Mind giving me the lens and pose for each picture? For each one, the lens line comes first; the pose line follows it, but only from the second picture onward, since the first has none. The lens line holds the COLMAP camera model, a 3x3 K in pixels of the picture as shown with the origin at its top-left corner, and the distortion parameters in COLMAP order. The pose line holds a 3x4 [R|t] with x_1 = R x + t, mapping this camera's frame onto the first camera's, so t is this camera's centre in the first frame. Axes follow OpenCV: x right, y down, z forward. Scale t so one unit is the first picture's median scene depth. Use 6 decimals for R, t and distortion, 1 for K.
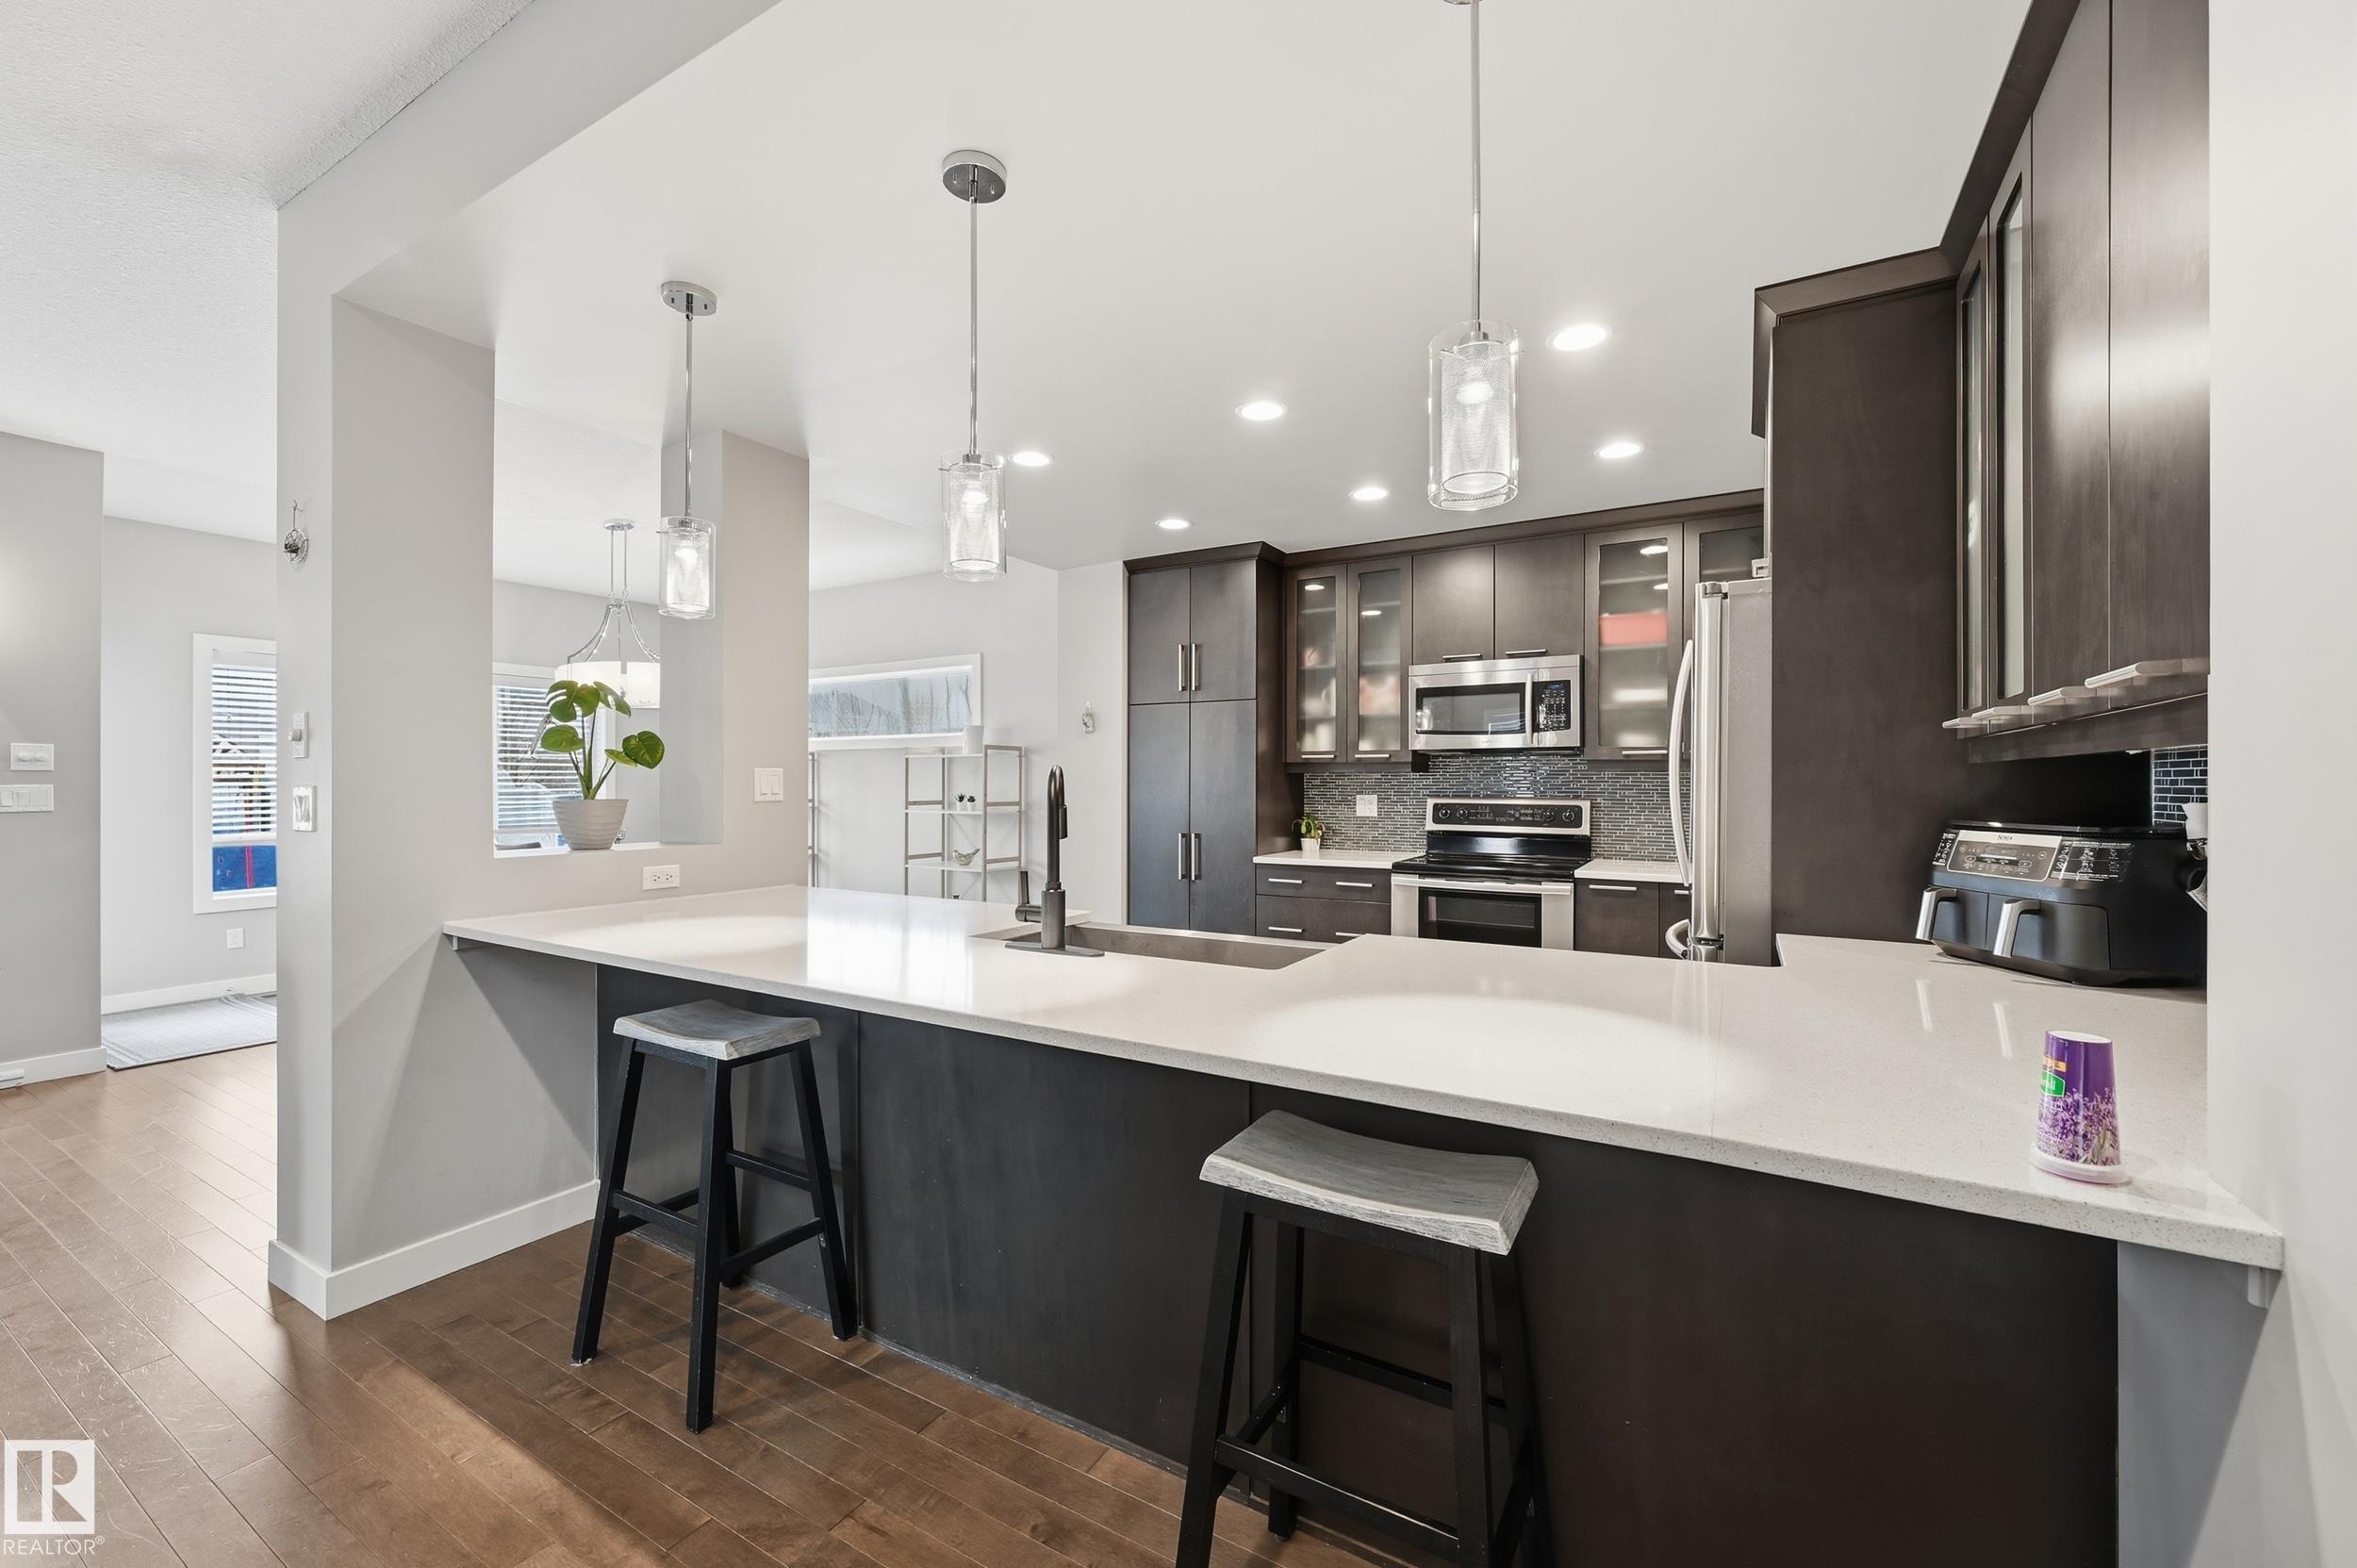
lens RADIAL K [[947.6, 0, 1178.5], [0, 947.6, 784.0], [0, 0, 1]] dist [-0.004013, 0.003929]
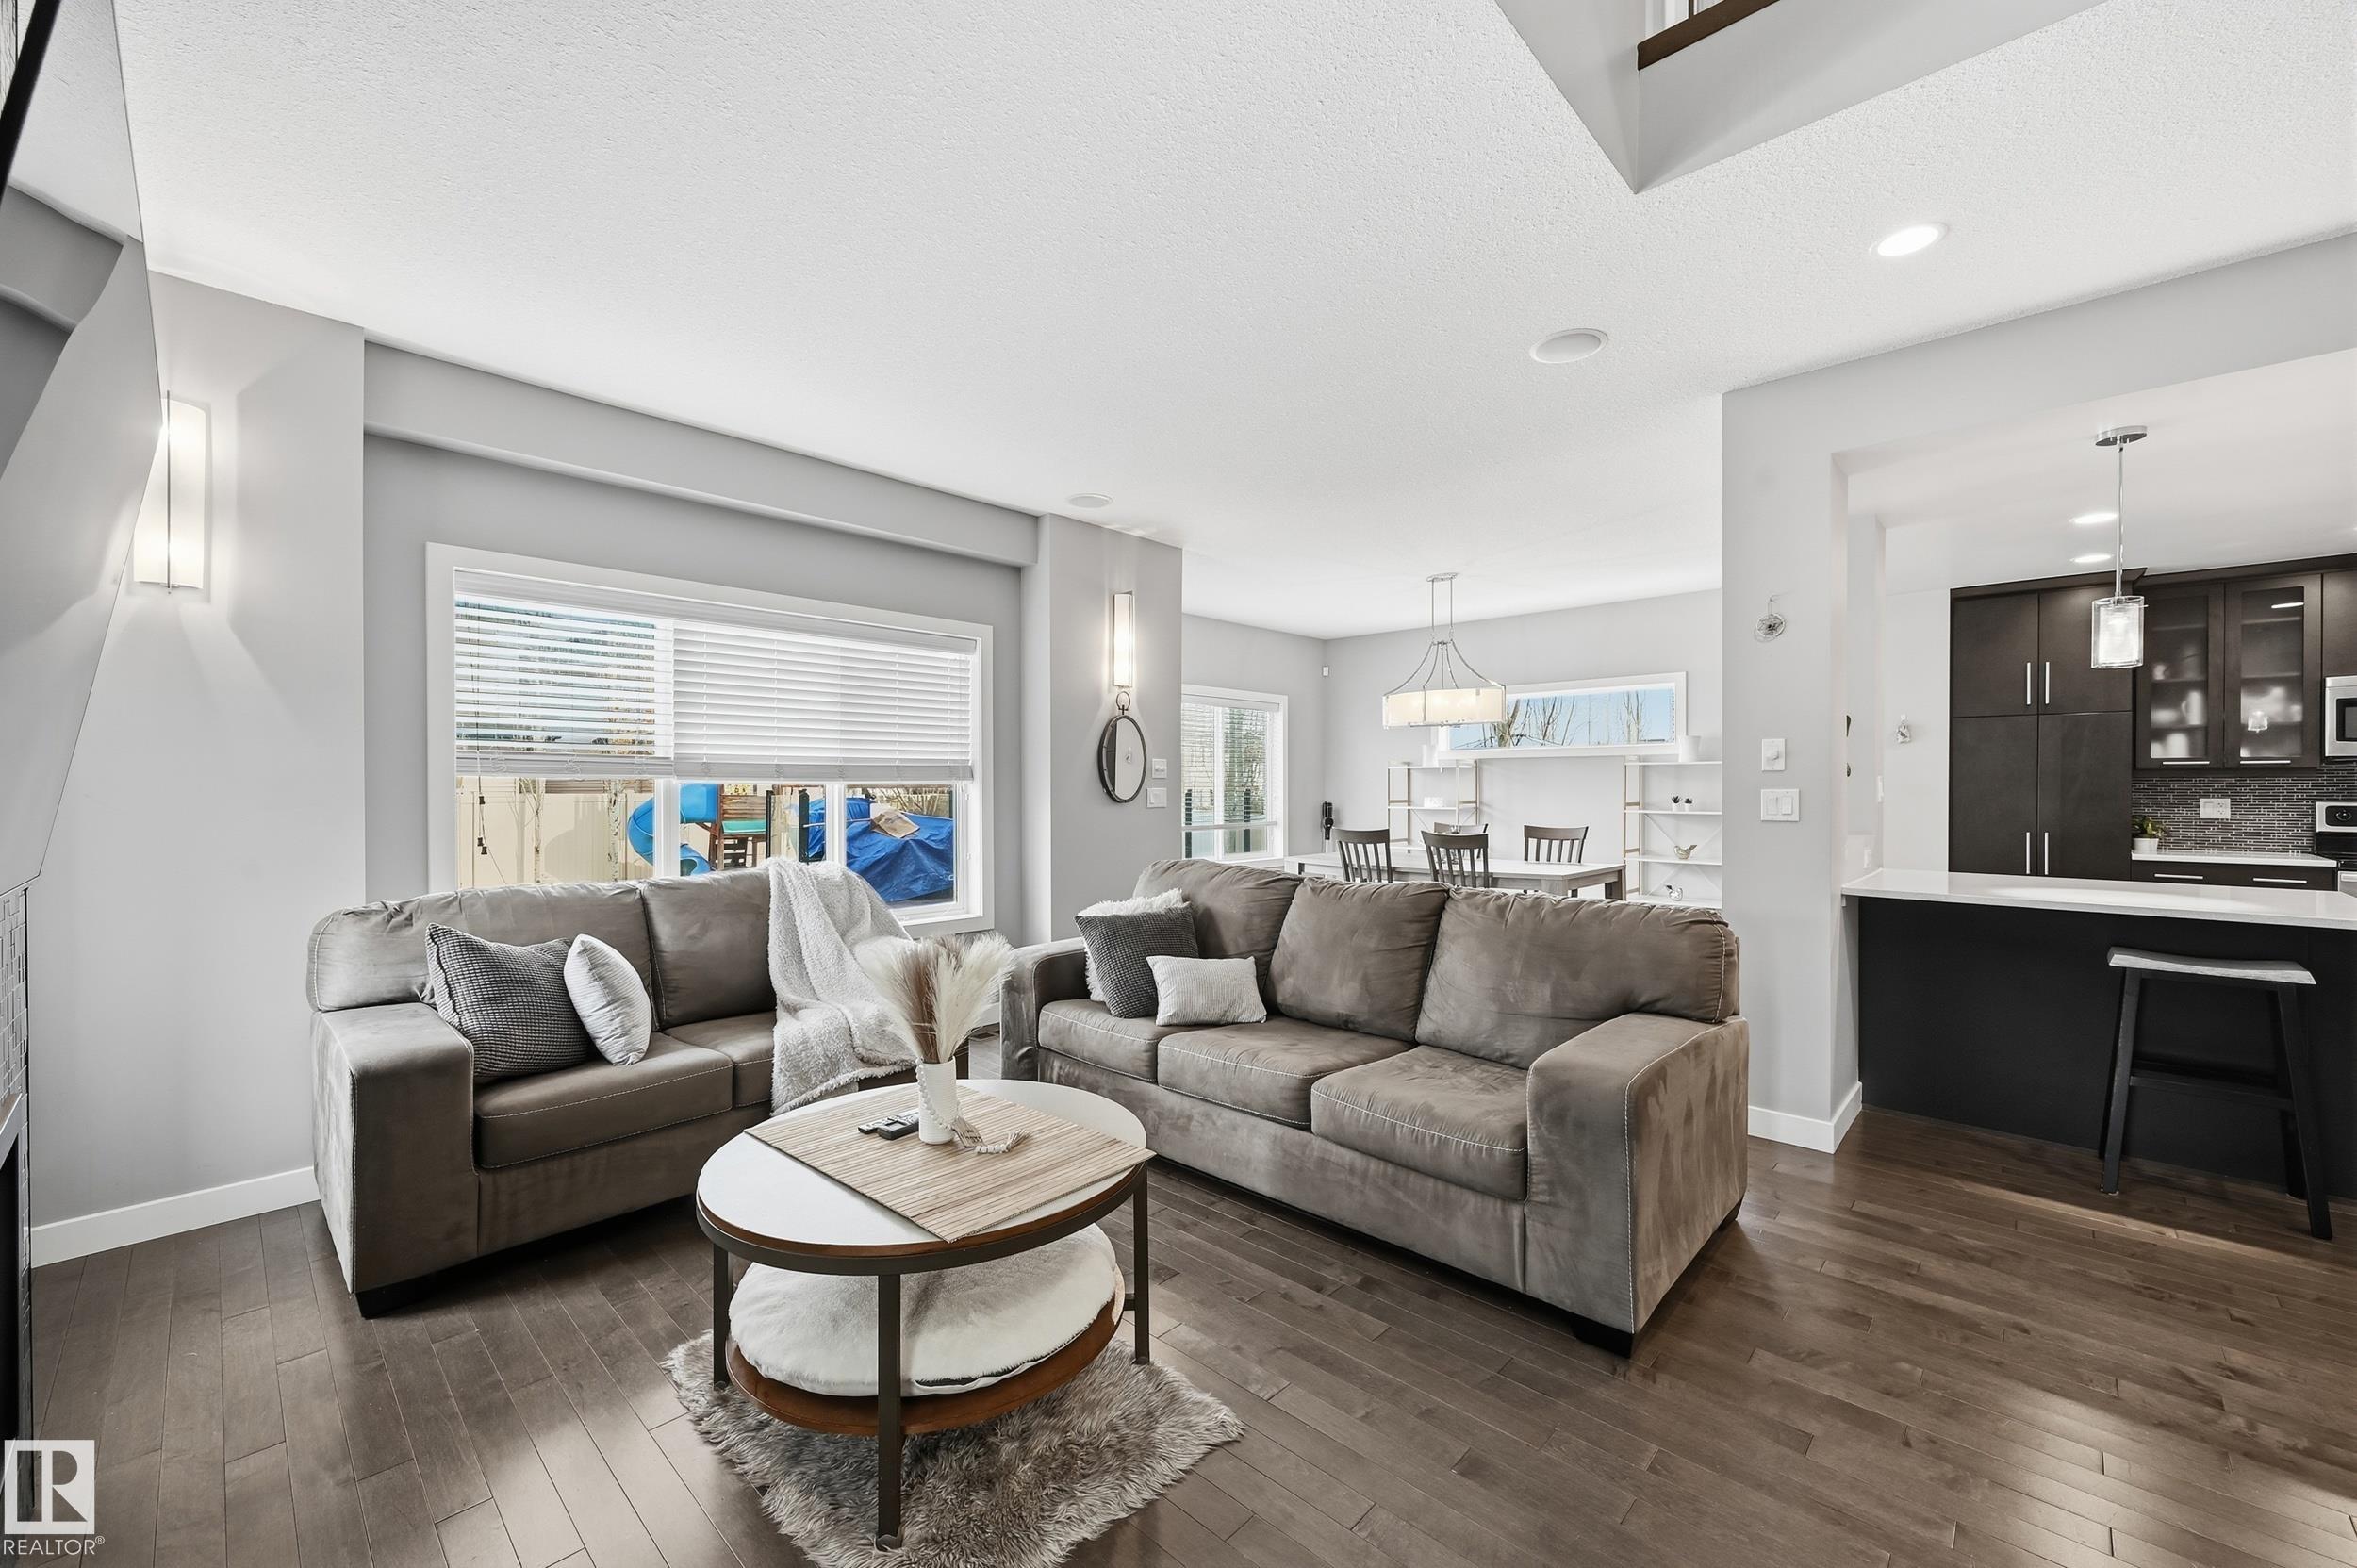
lens RADIAL K [[947.6, 0, 1178.5], [0, 947.6, 784.0], [0, 0, 1]] dist [-0.004013, 0.003929]
pose [[0.976884, 0.000030, -0.213772, -0.758696], [-0.000432, 0.999998, -0.001830, -0.002499], [0.213772, 0.001880, 0.976882, -0.315120]]
